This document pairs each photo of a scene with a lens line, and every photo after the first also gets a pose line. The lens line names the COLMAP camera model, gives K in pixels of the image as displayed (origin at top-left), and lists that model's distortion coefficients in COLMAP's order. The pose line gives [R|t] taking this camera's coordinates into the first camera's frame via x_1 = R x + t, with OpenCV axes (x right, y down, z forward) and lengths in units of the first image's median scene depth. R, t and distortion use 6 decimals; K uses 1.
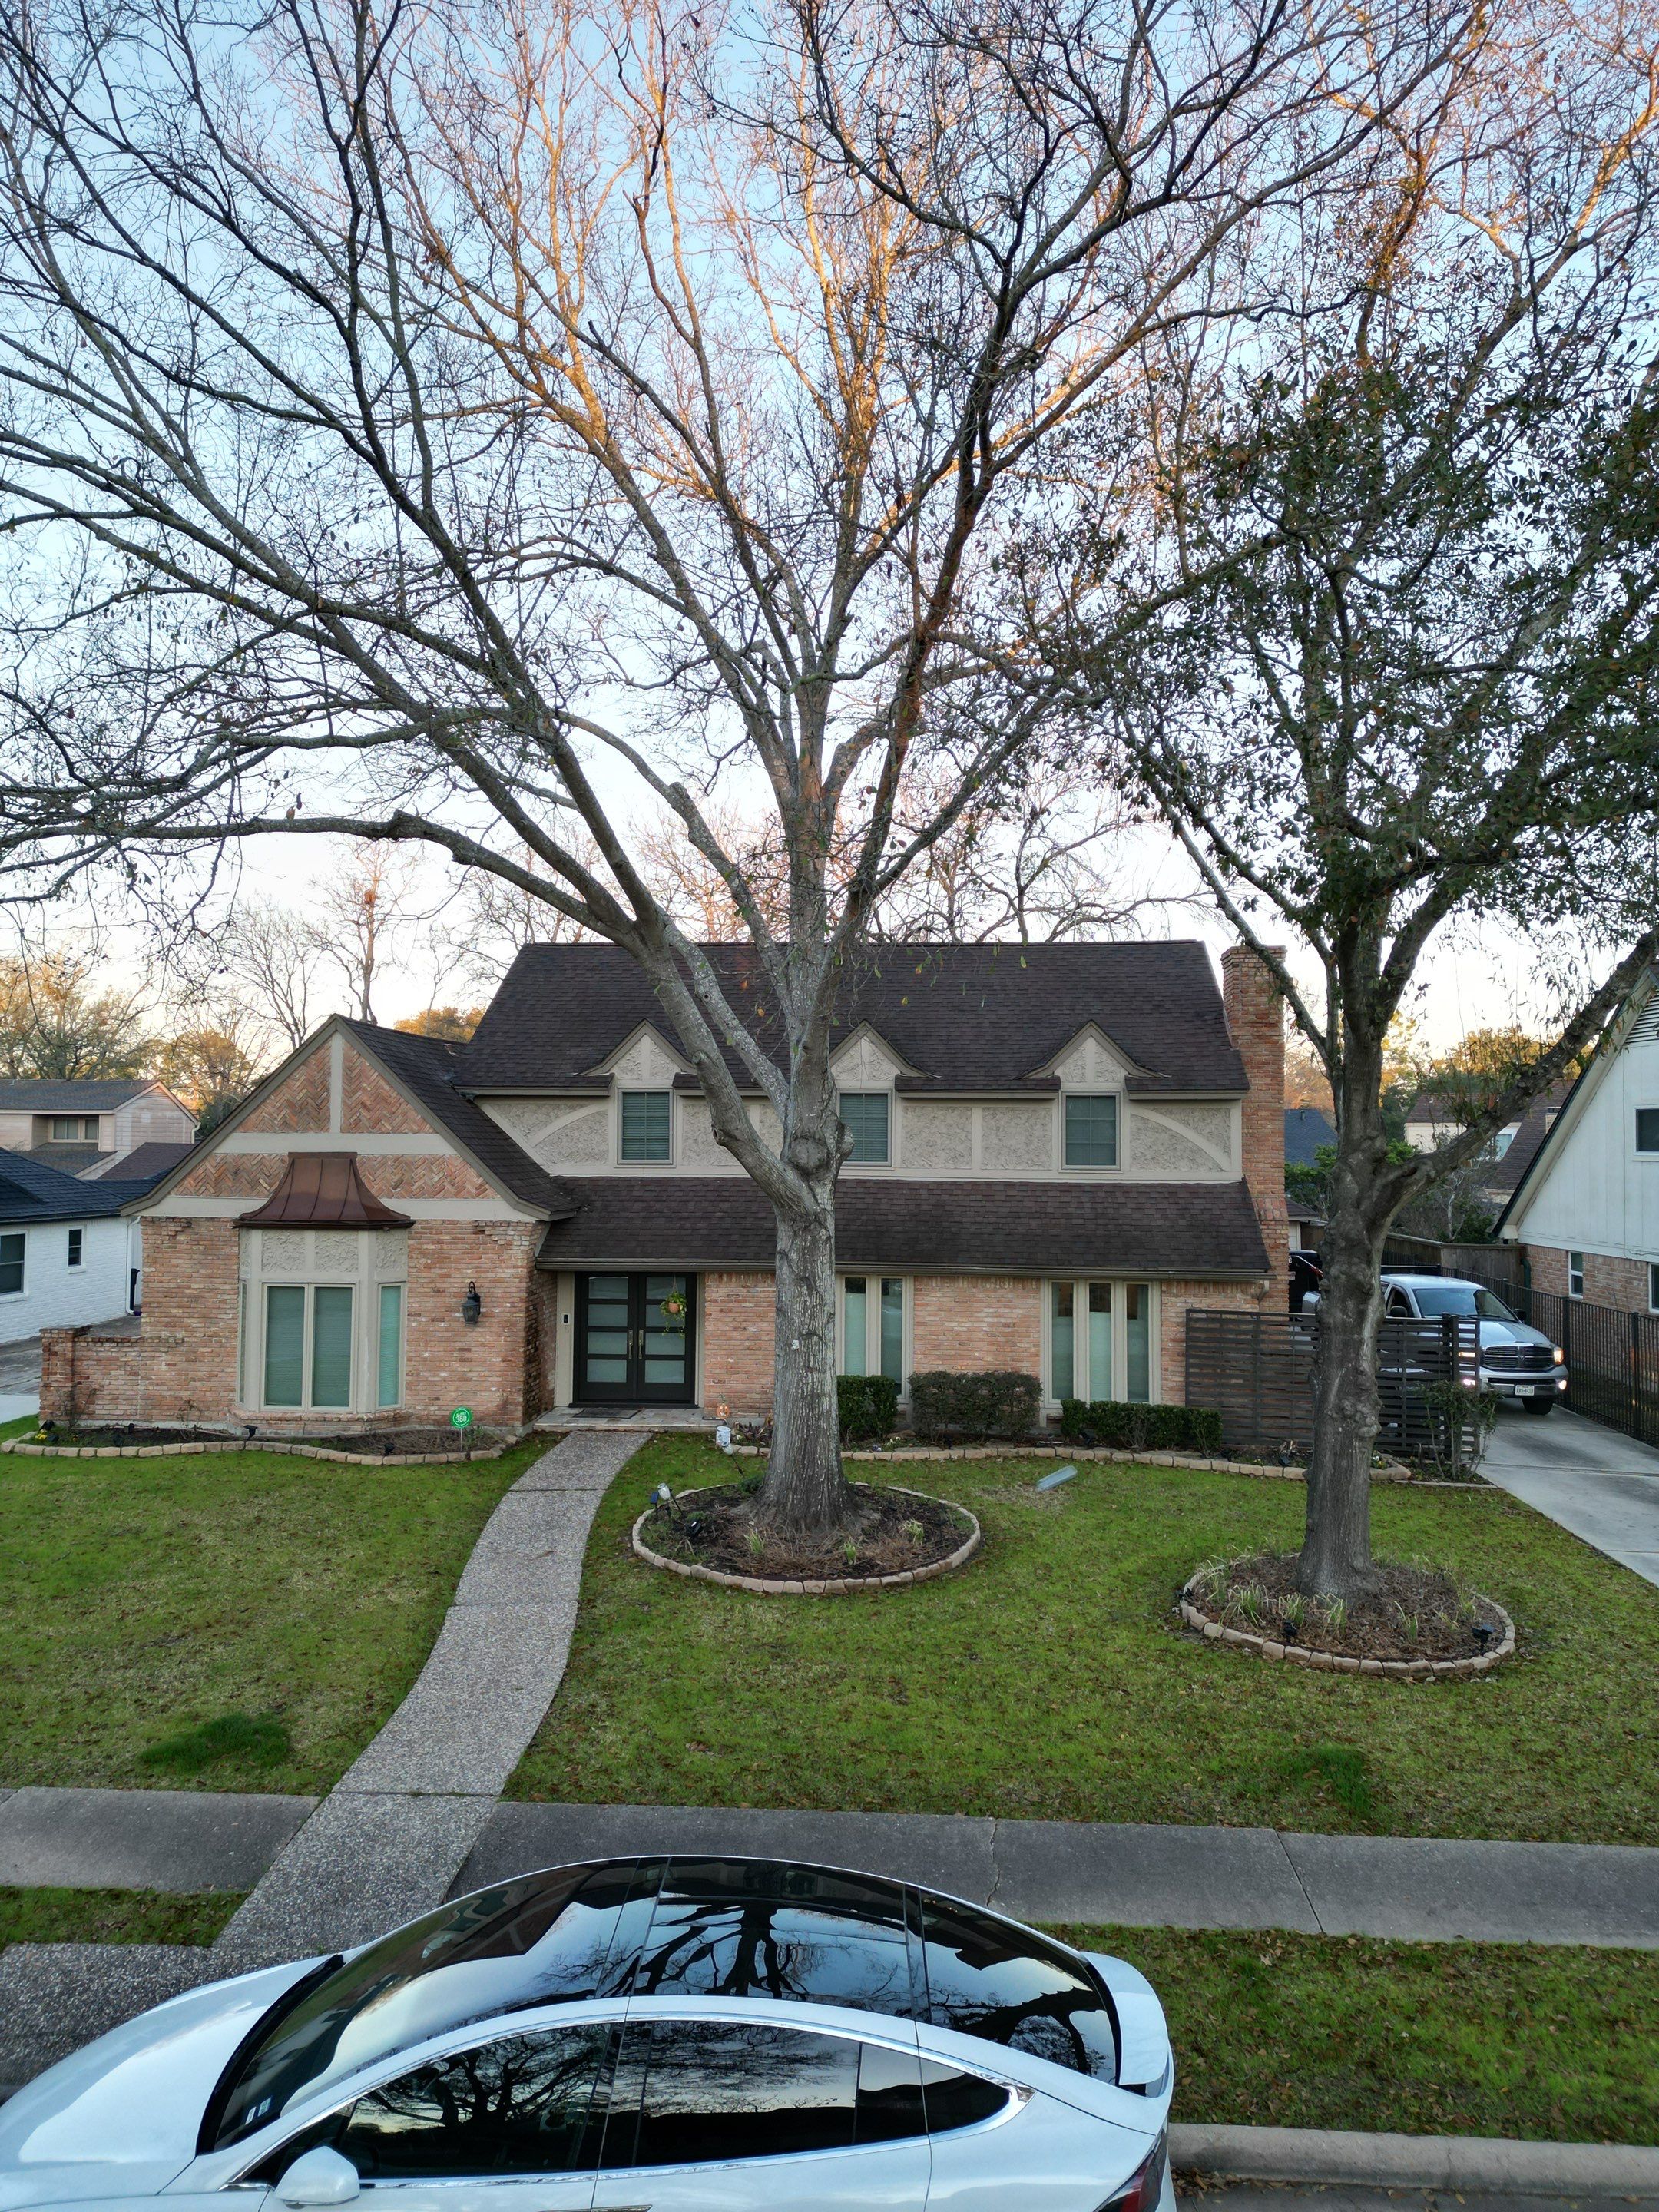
lens RADIAL K [[1555.0, 0, 846.8], [0, 1555.0, 1105.5], [0, 0, 1]] dist [0.069089, -0.055167]
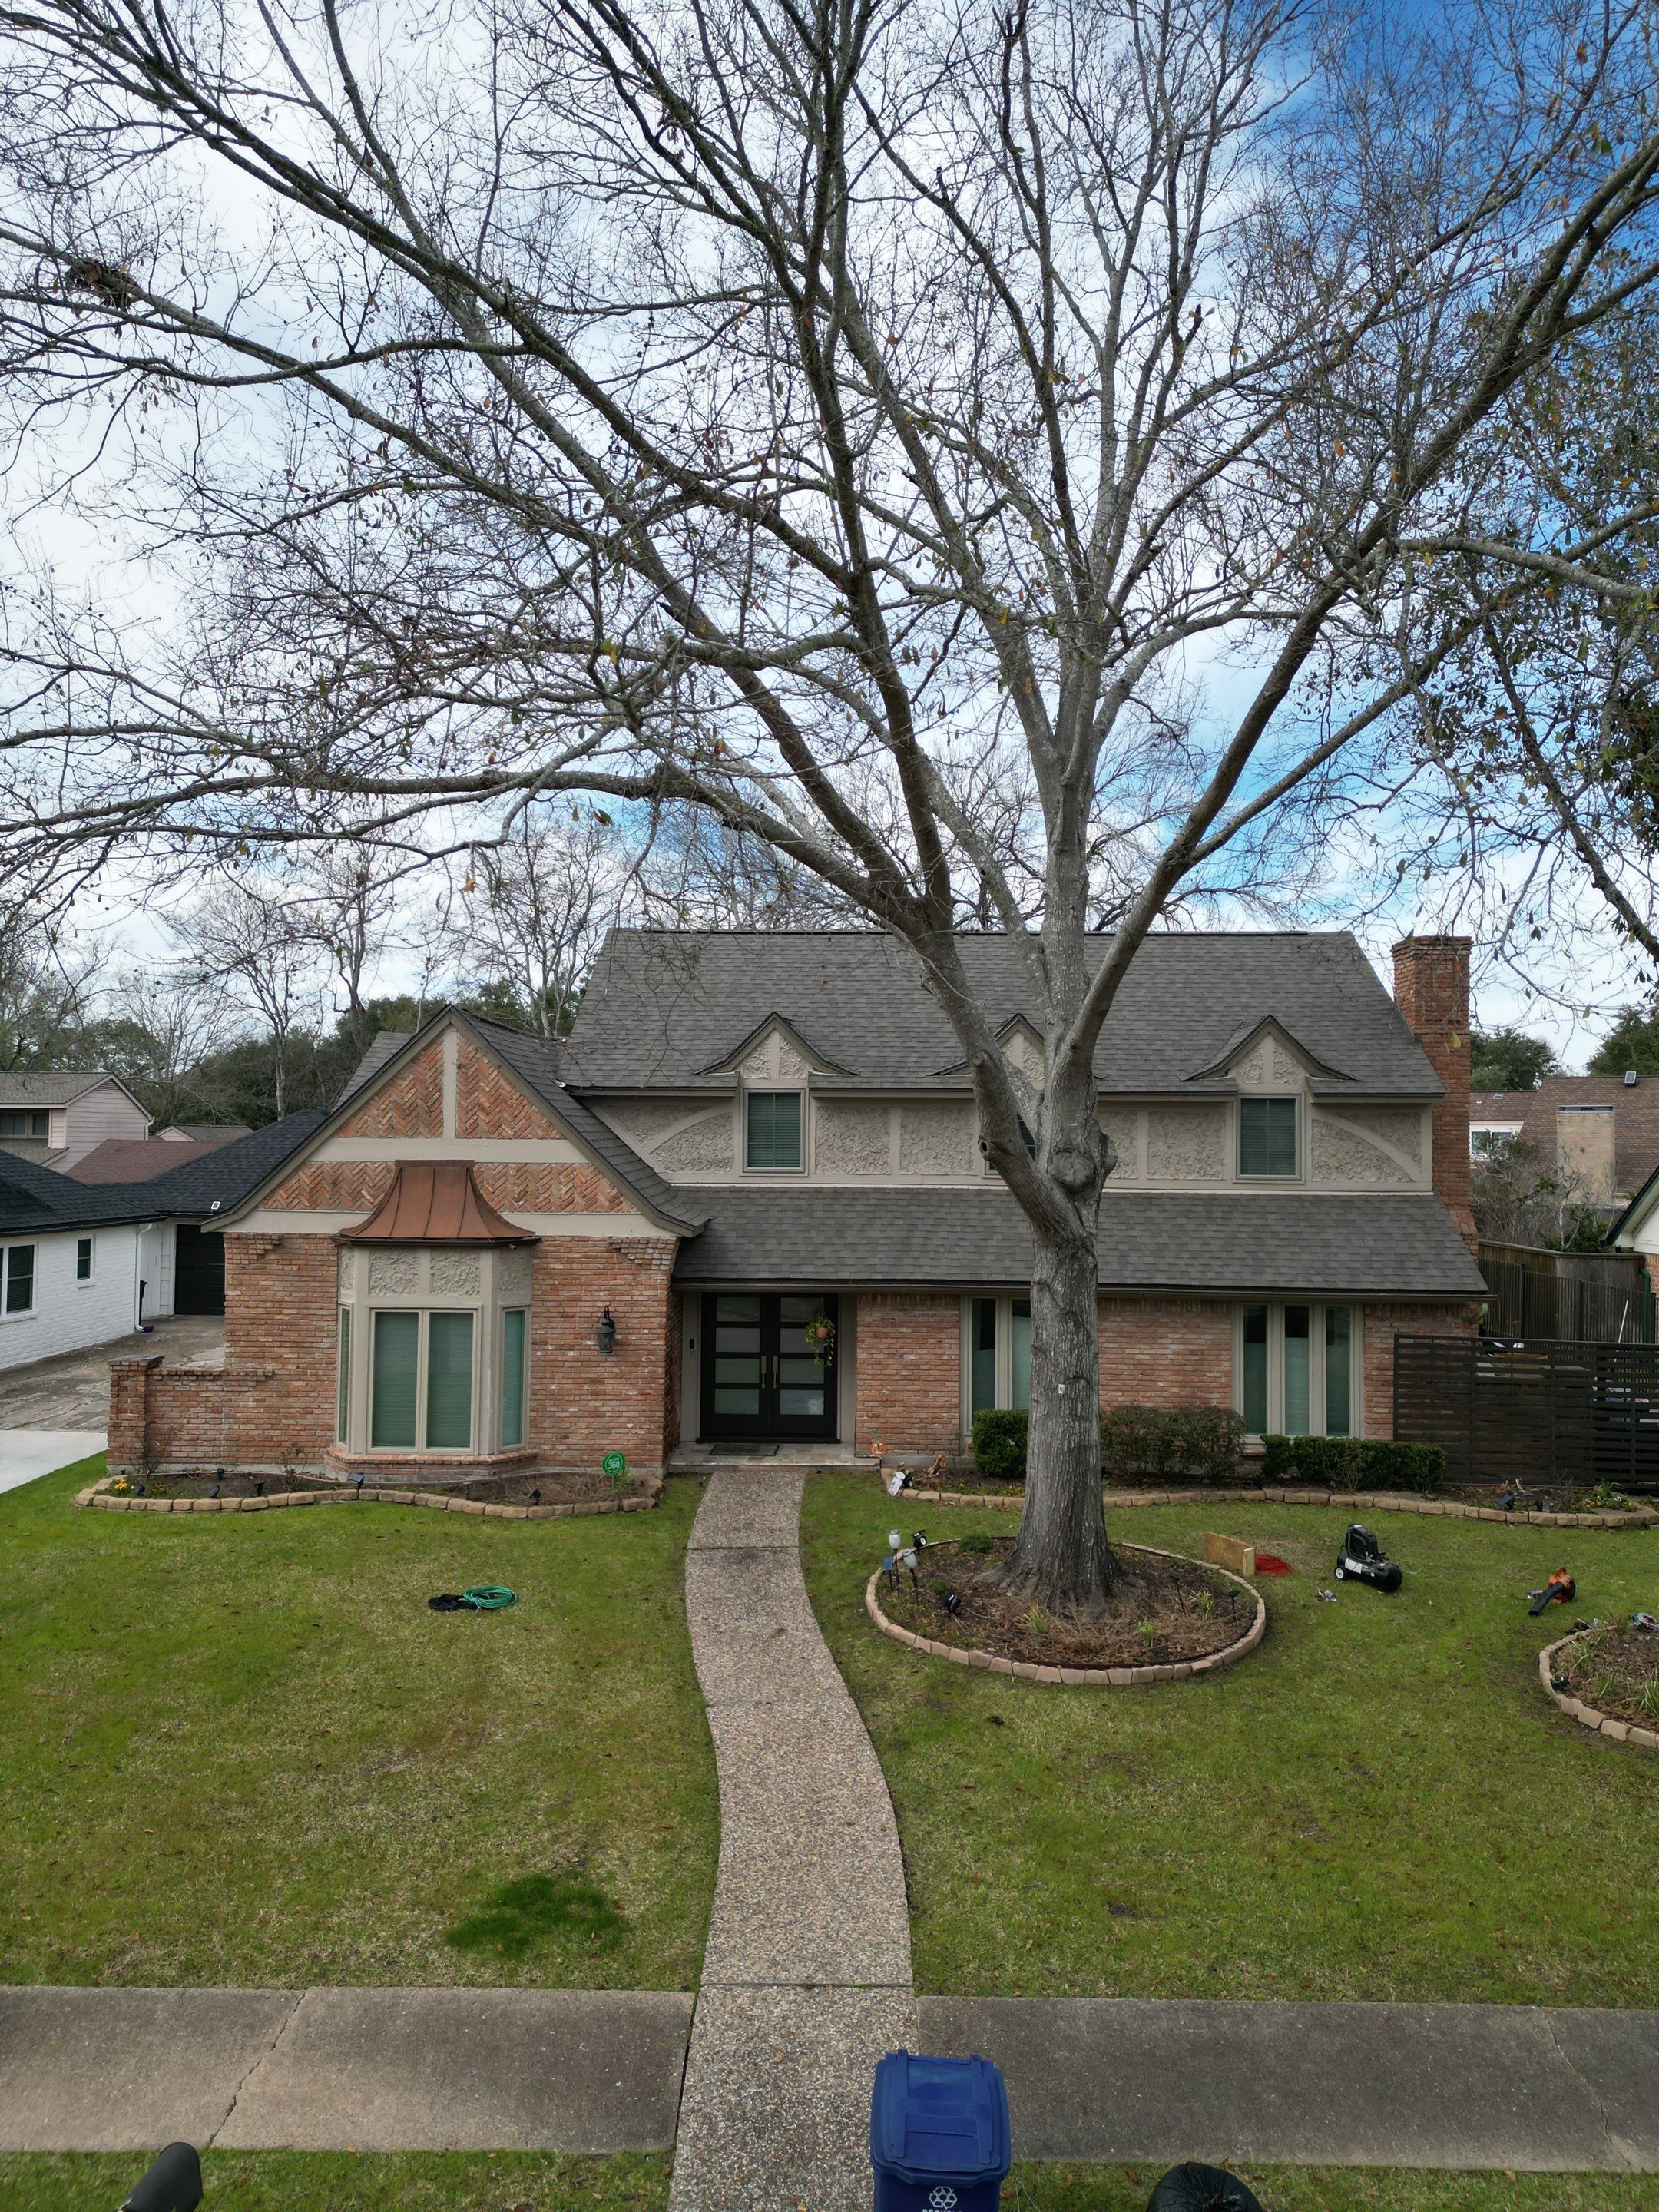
lens RADIAL K [[1555.0, 0, 839.0], [0, 1555.0, 1101.4], [0, 0, 1]] dist [0.069089, -0.055167]
pose [[0.998725, 0.003359, 0.050362, -0.150644], [-0.003436, 0.999993, 0.001439, -0.005713], [-0.050357, -0.001610, 0.998730, 0.102055]]
